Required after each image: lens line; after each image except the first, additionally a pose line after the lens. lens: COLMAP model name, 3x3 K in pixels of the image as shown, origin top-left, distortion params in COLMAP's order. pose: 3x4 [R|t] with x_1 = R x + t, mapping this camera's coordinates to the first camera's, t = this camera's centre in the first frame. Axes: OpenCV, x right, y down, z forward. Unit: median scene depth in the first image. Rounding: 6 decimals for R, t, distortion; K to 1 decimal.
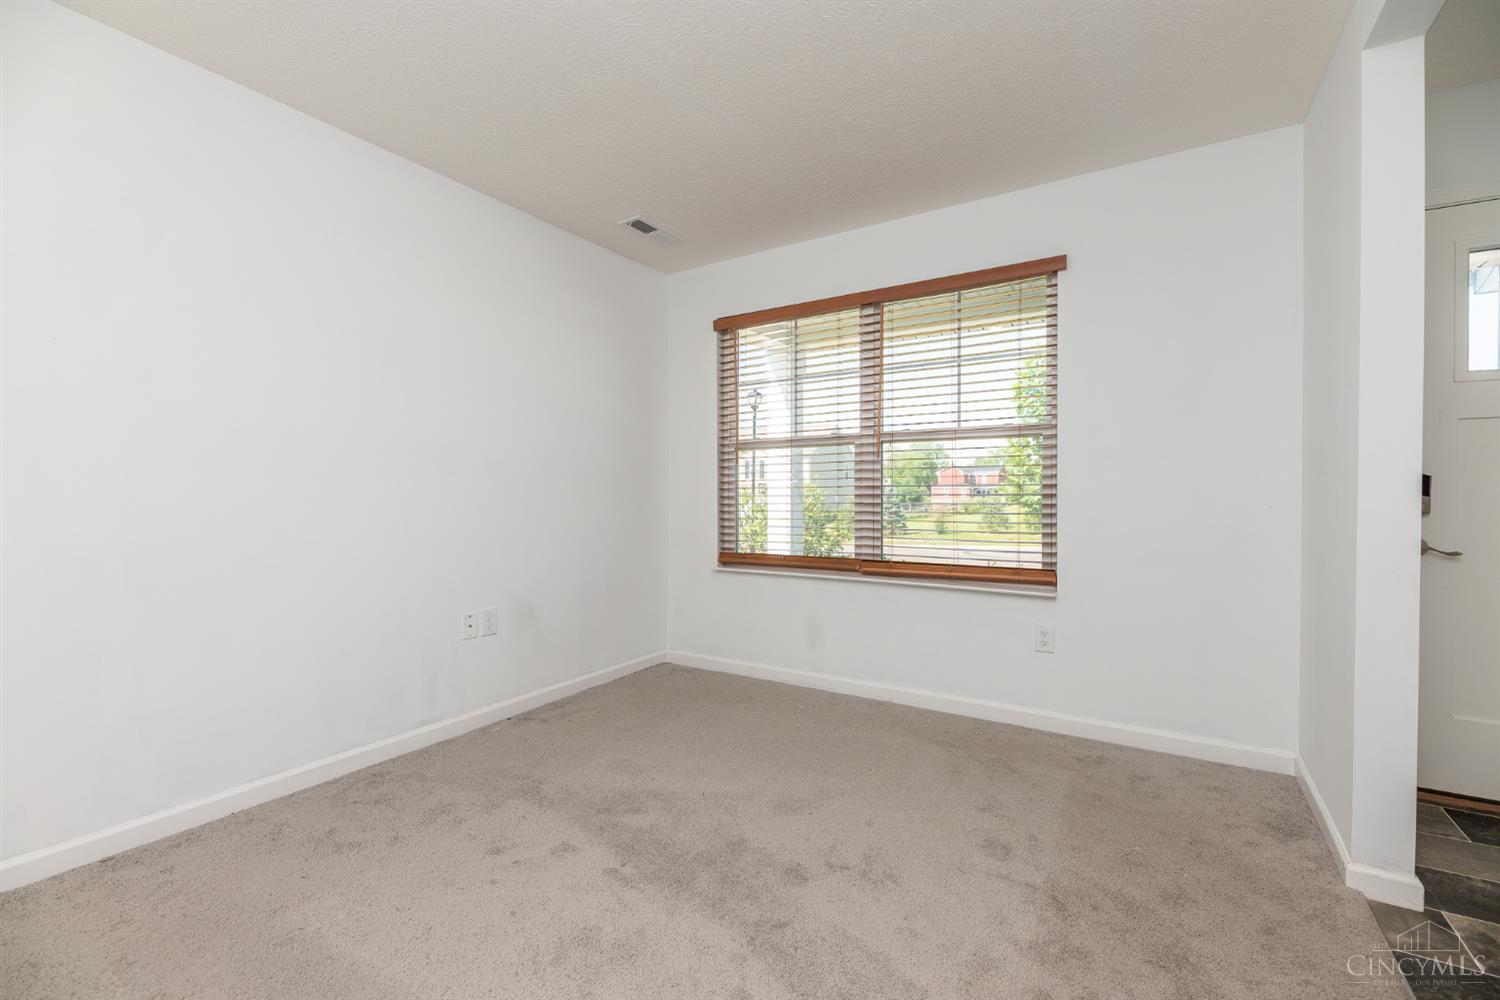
lens RADIAL K [[631.8, 0, 742.6], [0, 631.8, 499.9], [0, 0, 1]] dist [-0.000788, -0.002974]
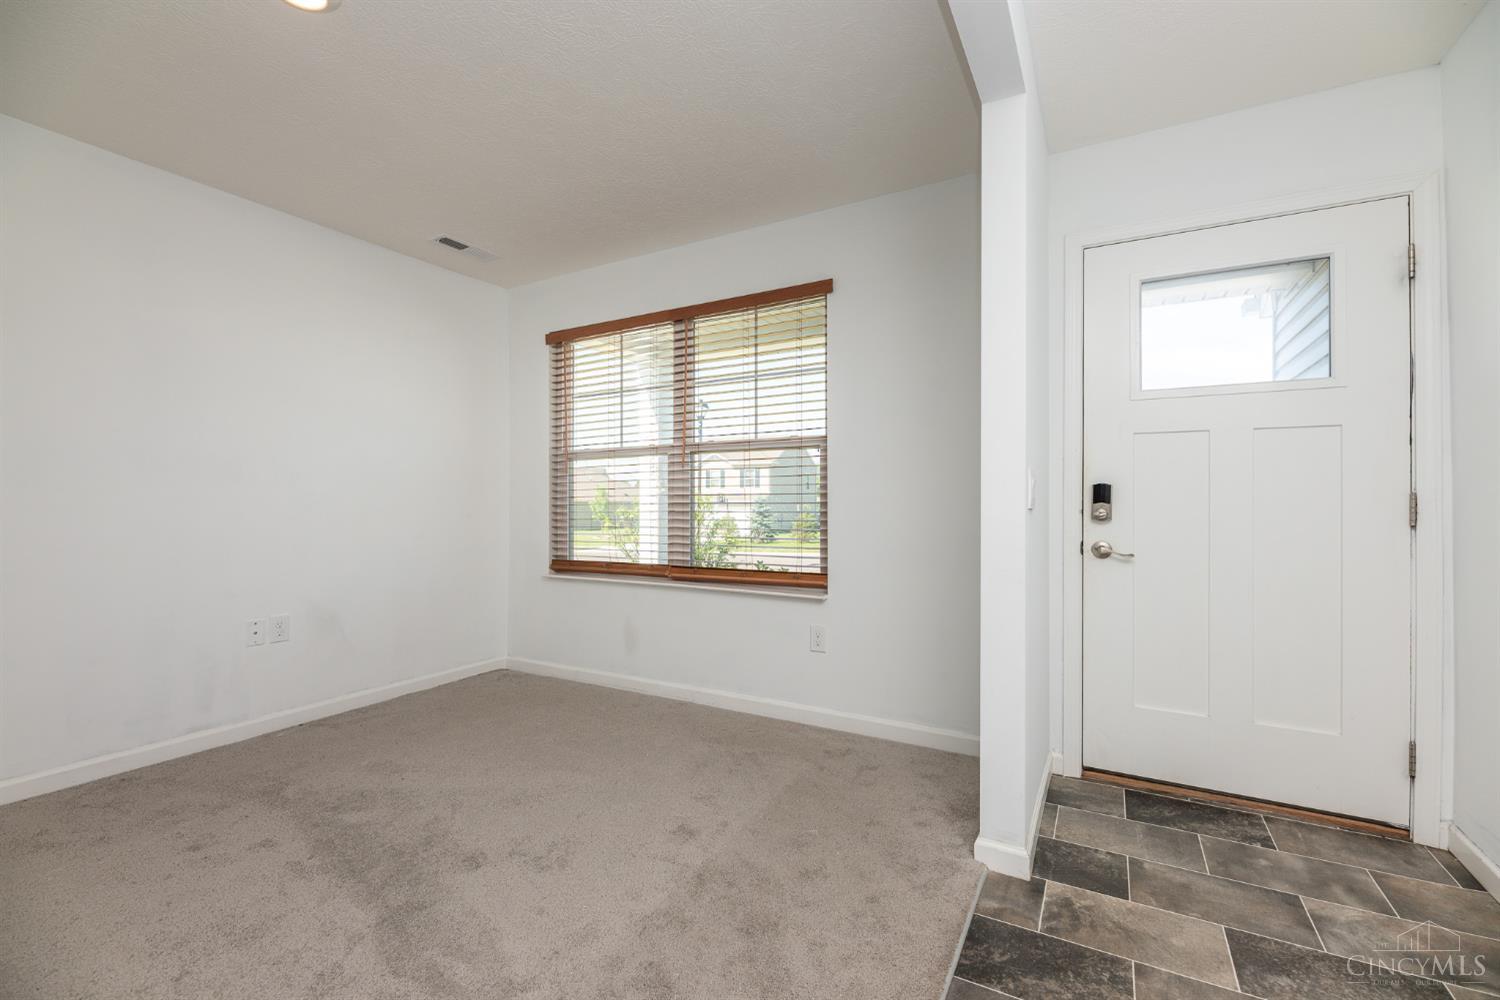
lens RADIAL K [[631.8, 0, 742.6], [0, 631.8, 499.9], [0, 0, 1]] dist [-0.000788, -0.002974]
pose [[0.998811, -0.001496, 0.048725, 0.272615], [0.002163, 0.999905, -0.013640, 0.000910], [-0.048700, 0.013729, 0.998719, -0.048362]]
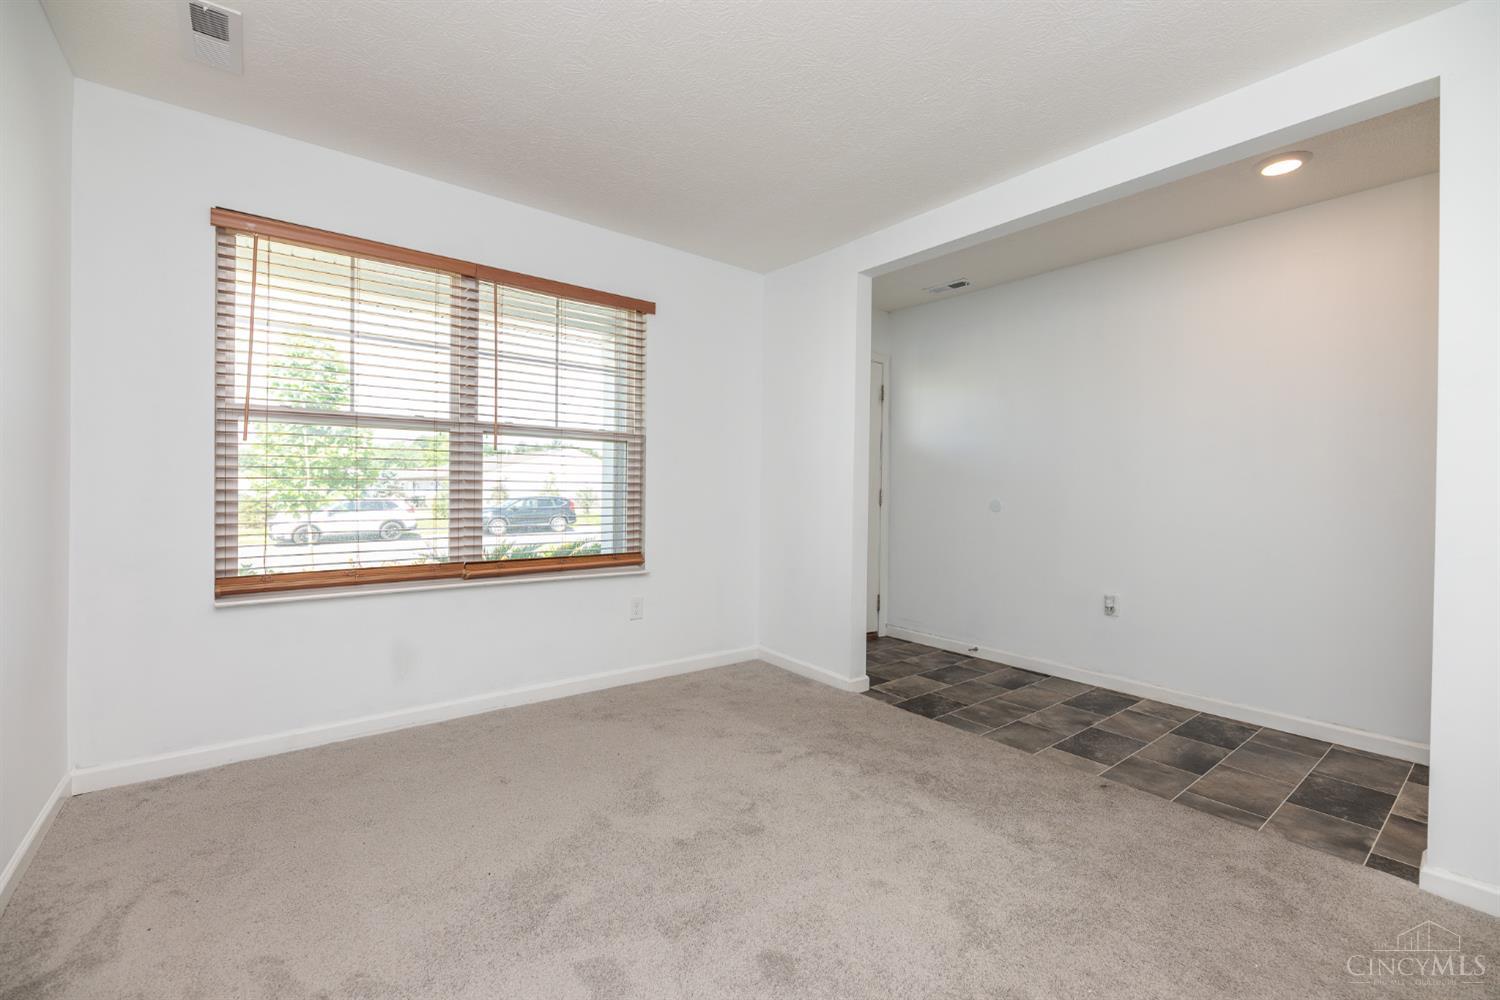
lens RADIAL K [[631.8, 0, 742.6], [0, 631.8, 499.9], [0, 0, 1]] dist [-0.000788, -0.002974]
pose [[0.332232, -0.006807, 0.943173, -0.554145], [-0.001113, 0.999970, 0.007609, -0.001027], [-0.943197, -0.003578, 0.332214, 0.358128]]
